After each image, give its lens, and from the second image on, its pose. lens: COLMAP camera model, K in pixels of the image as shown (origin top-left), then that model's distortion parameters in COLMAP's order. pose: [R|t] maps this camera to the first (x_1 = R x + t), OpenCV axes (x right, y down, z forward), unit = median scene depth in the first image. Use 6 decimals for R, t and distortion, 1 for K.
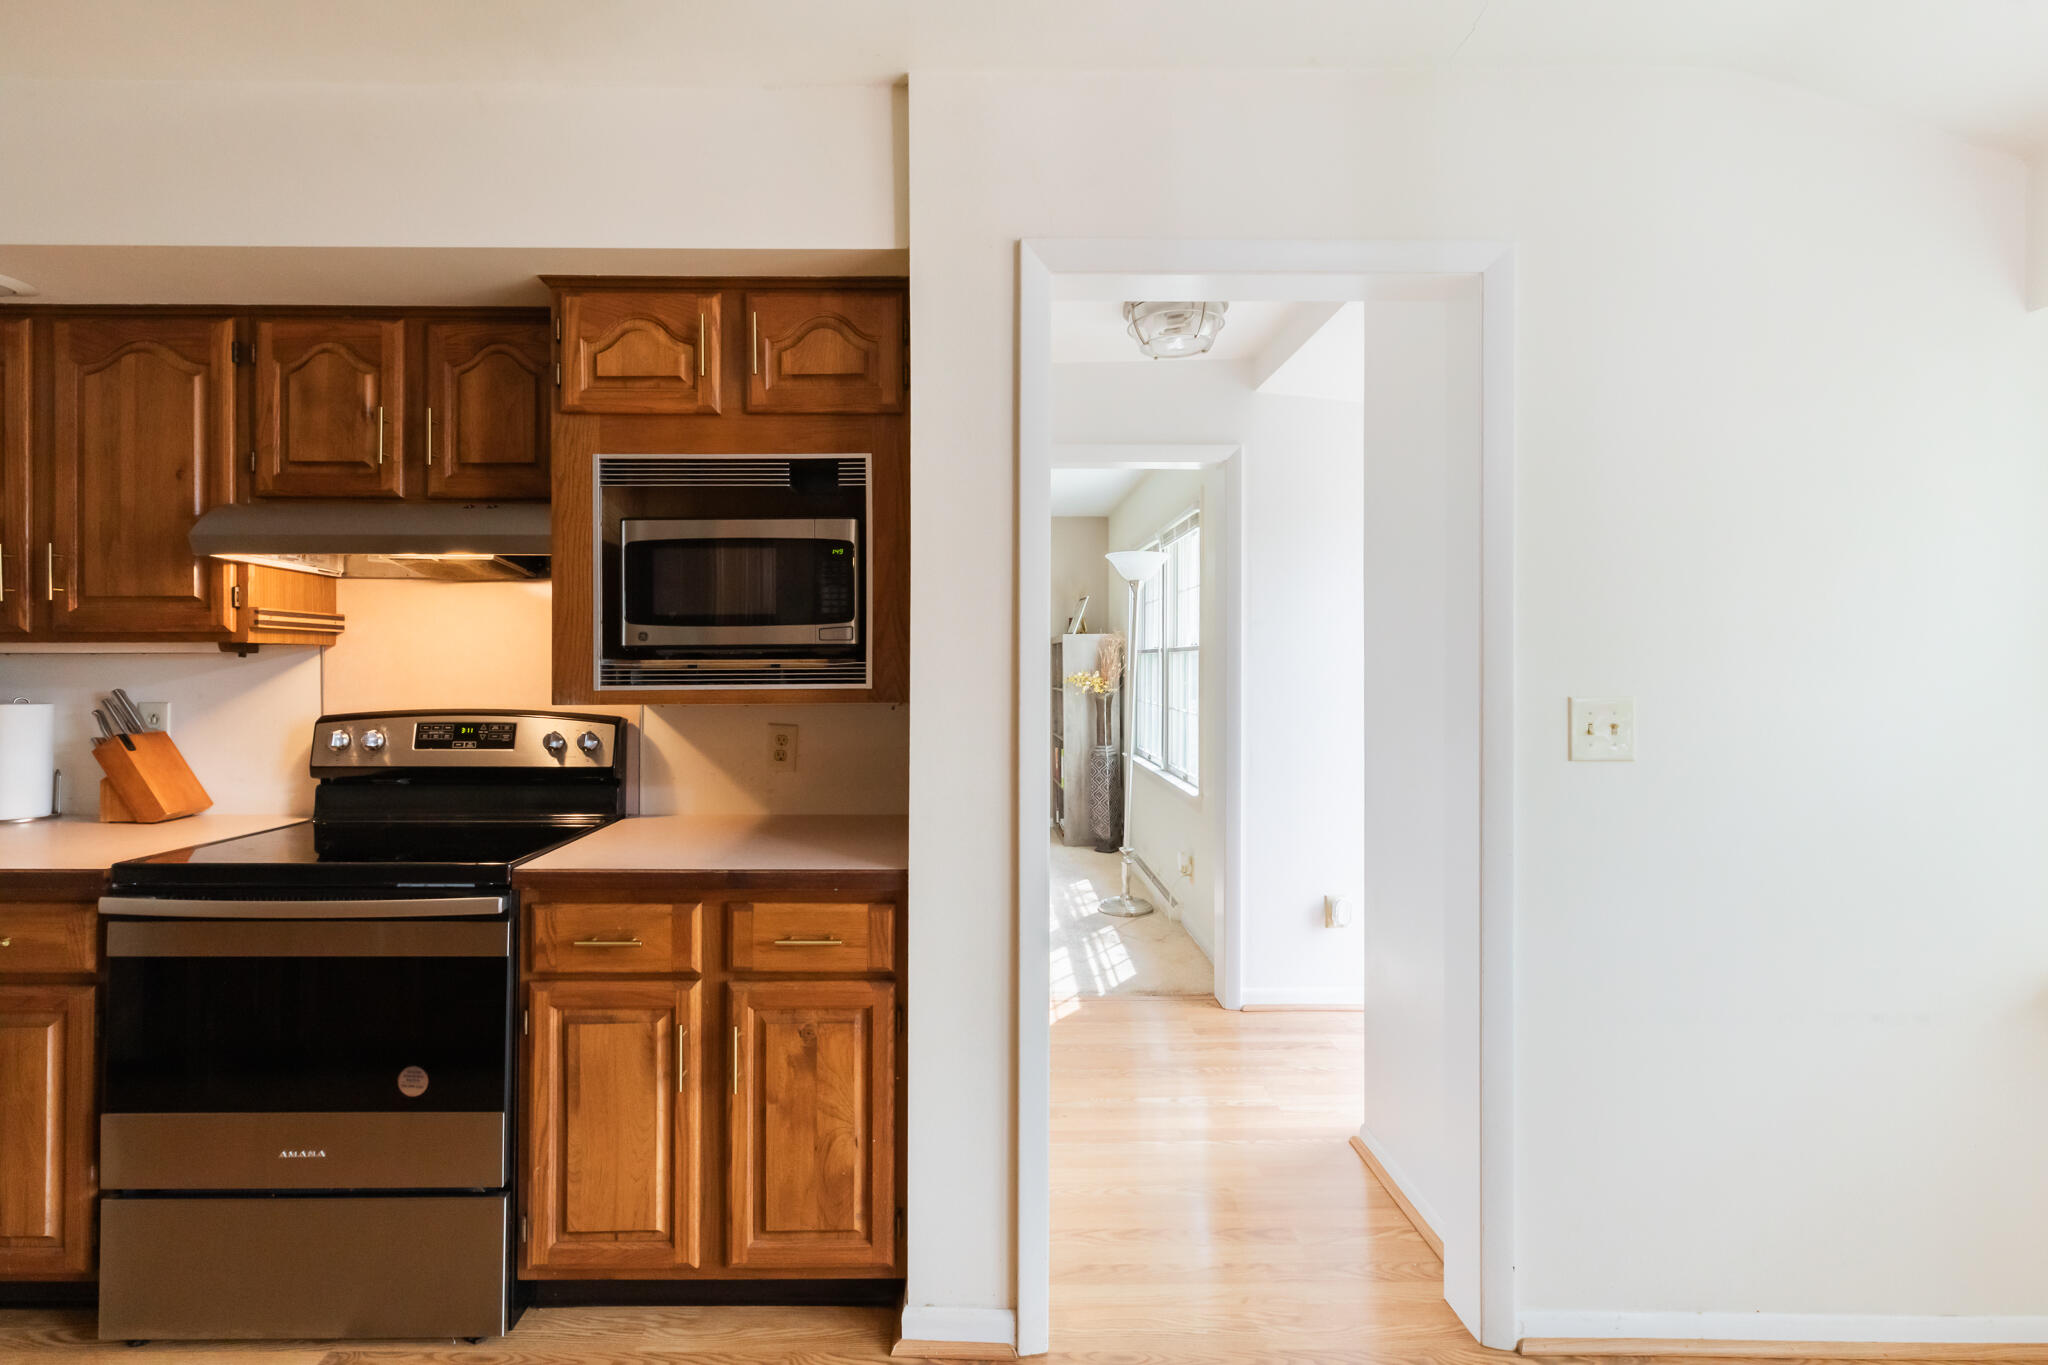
lens RADIAL K [[937.0, 0, 980.3], [0, 937.0, 654.8], [0, 0, 1]] dist [0.002165, -0.001274]
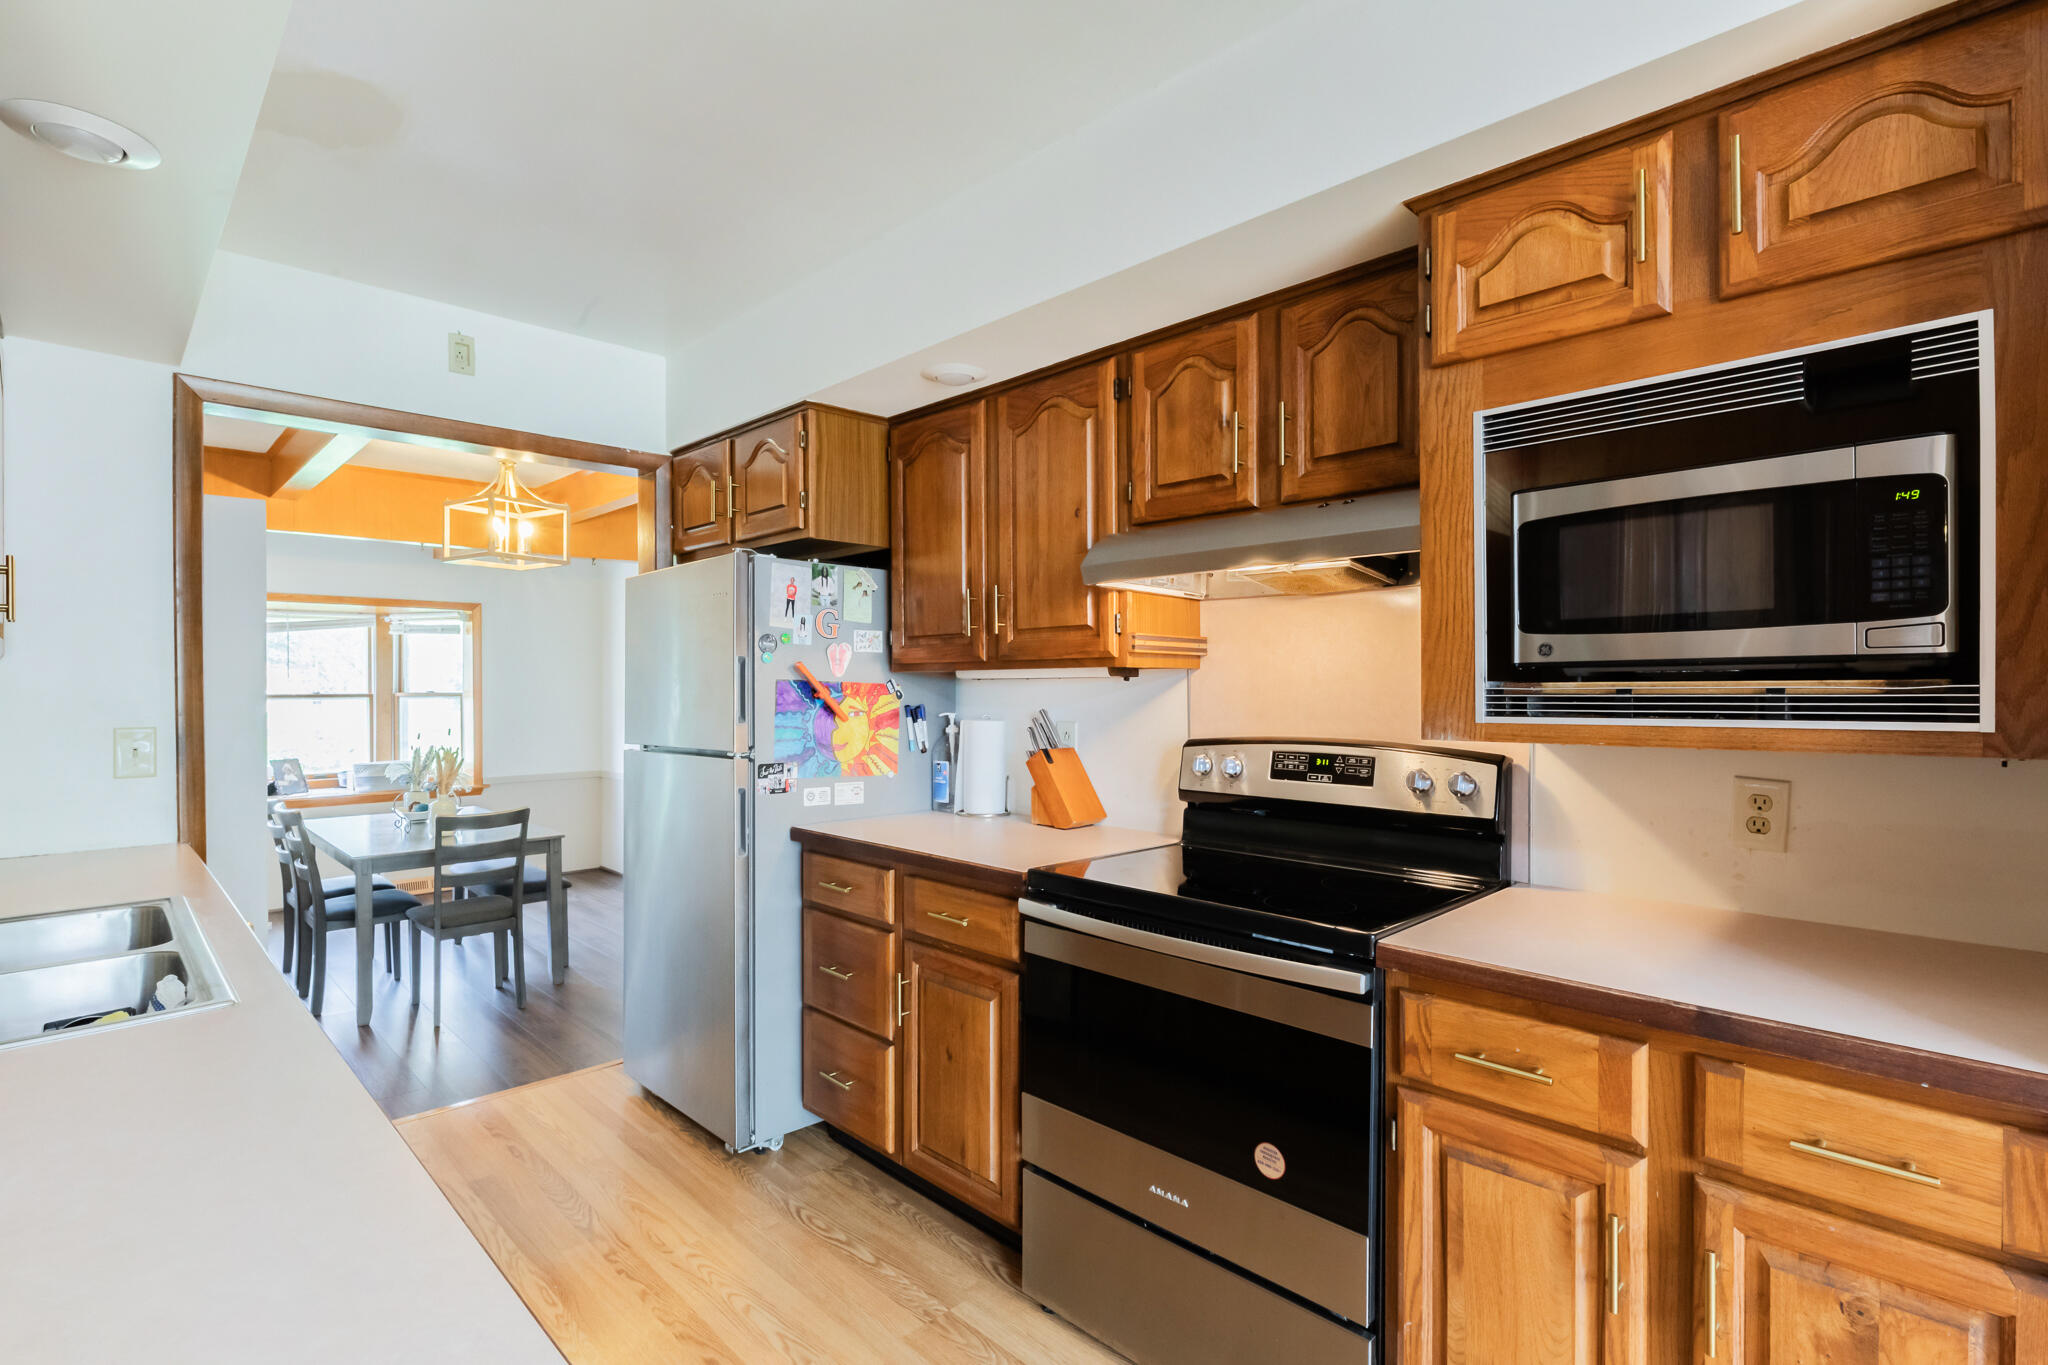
lens RADIAL K [[962.7, 0, 1014.0], [0, 962.7, 689.5], [0, 0, 1]] dist [-0.000593, 0.000002]
pose [[0.692044, 0.001228, -0.721854, -0.107051], [0.008143, 0.999922, 0.009507, 0.000619], [0.721809, -0.012457, 0.691980, 0.186248]]
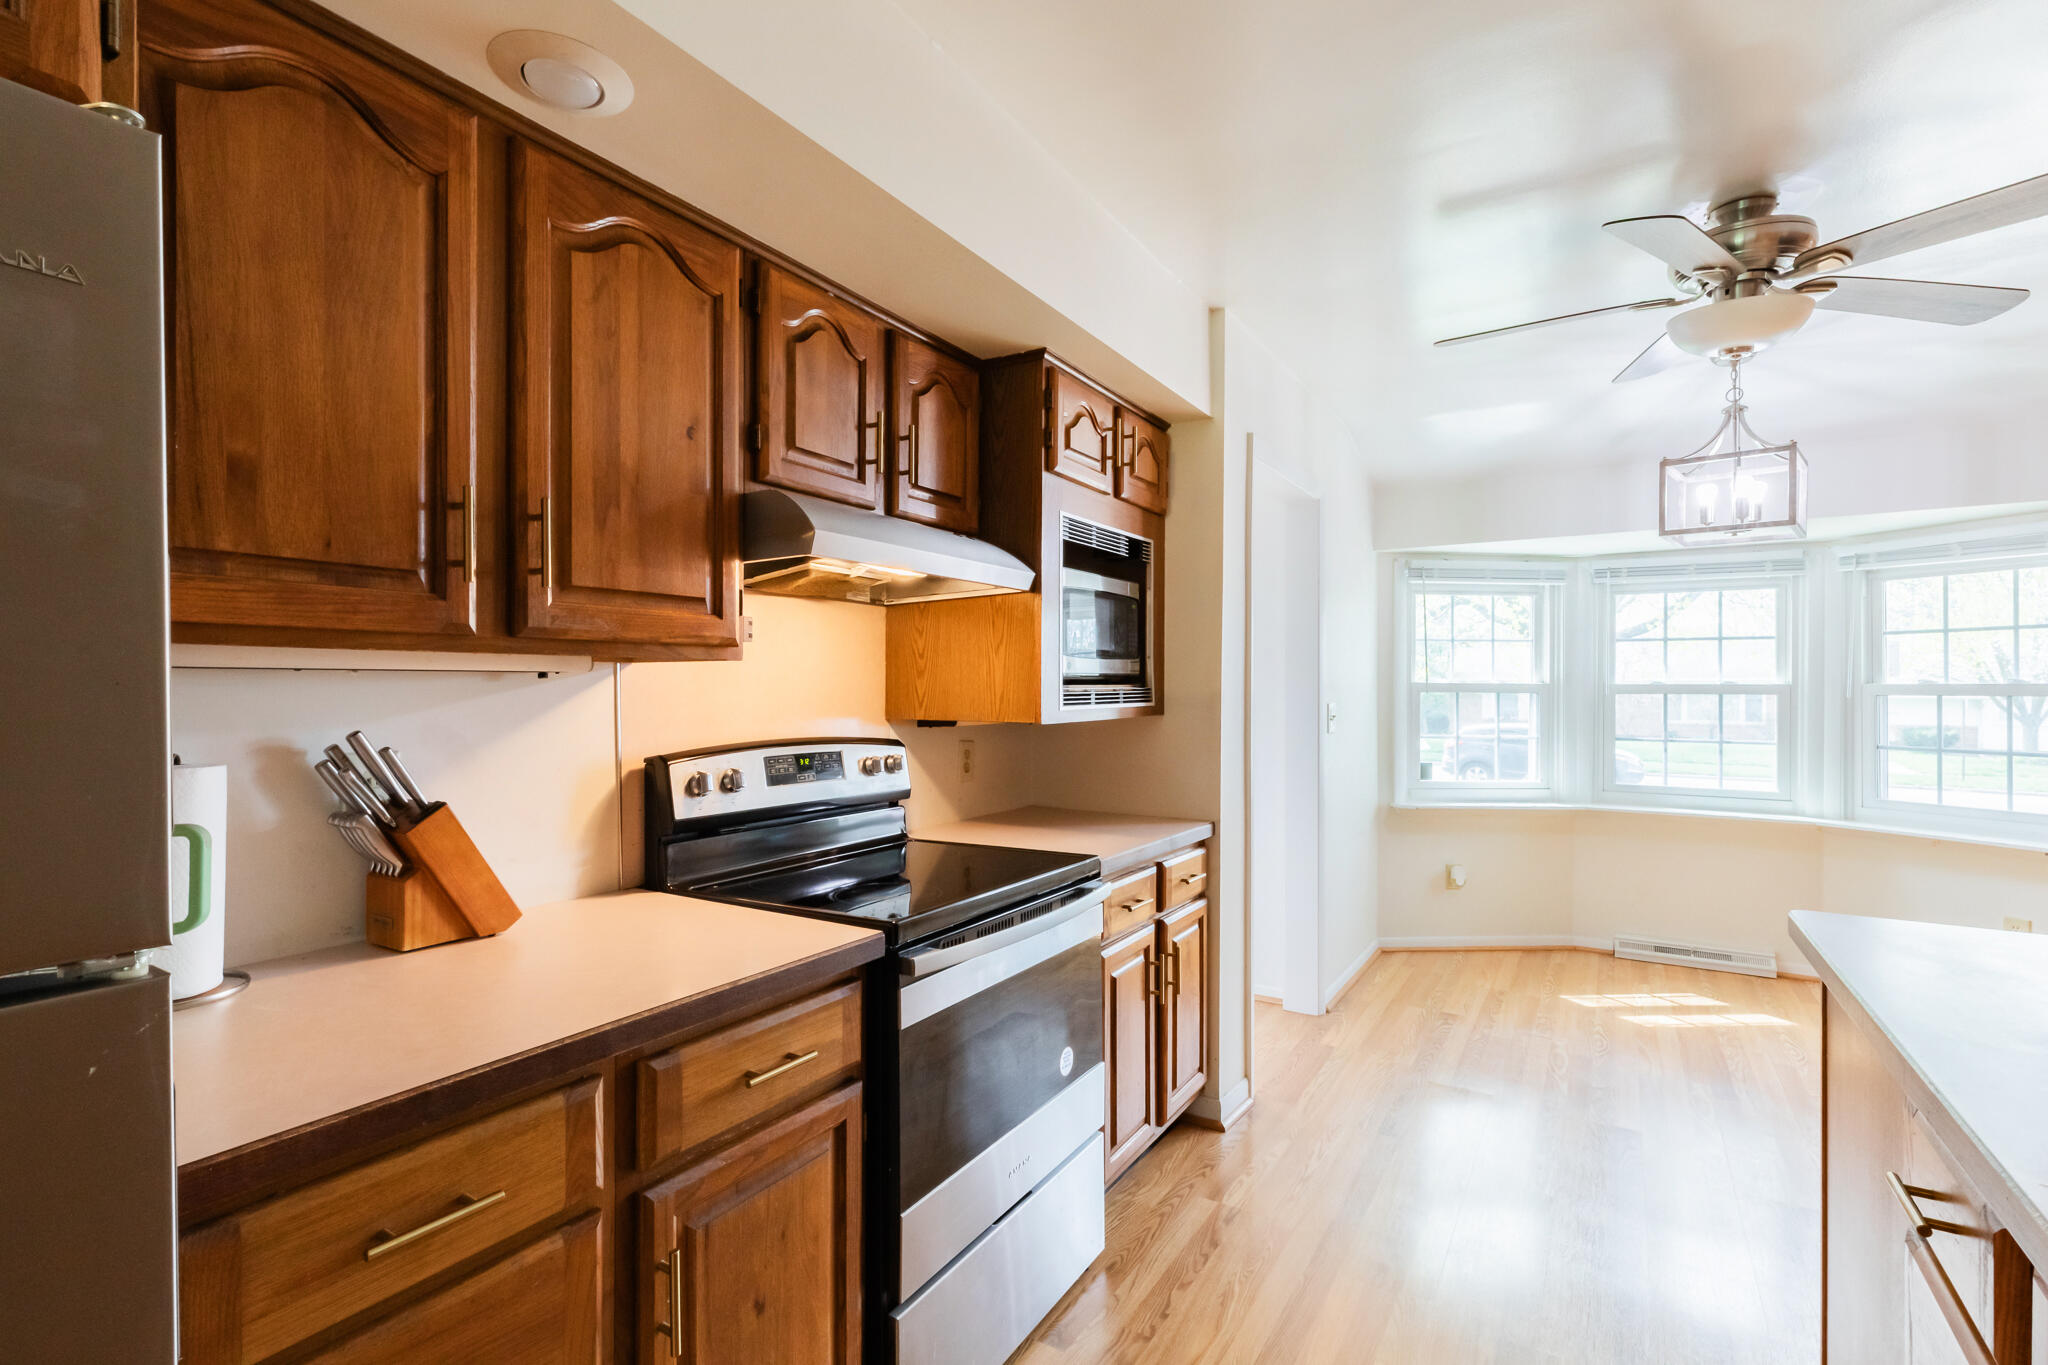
lens RADIAL K [[937.0, 0, 1001.6], [0, 937.0, 682.4], [0, 0, 1]] dist [0.002165, -0.001274]
pose [[0.547196, 0.006514, 0.836979, -1.436268], [-0.005891, 0.999975, -0.003930, 0.007613], [-0.836984, -0.002780, 0.547221, 0.412507]]
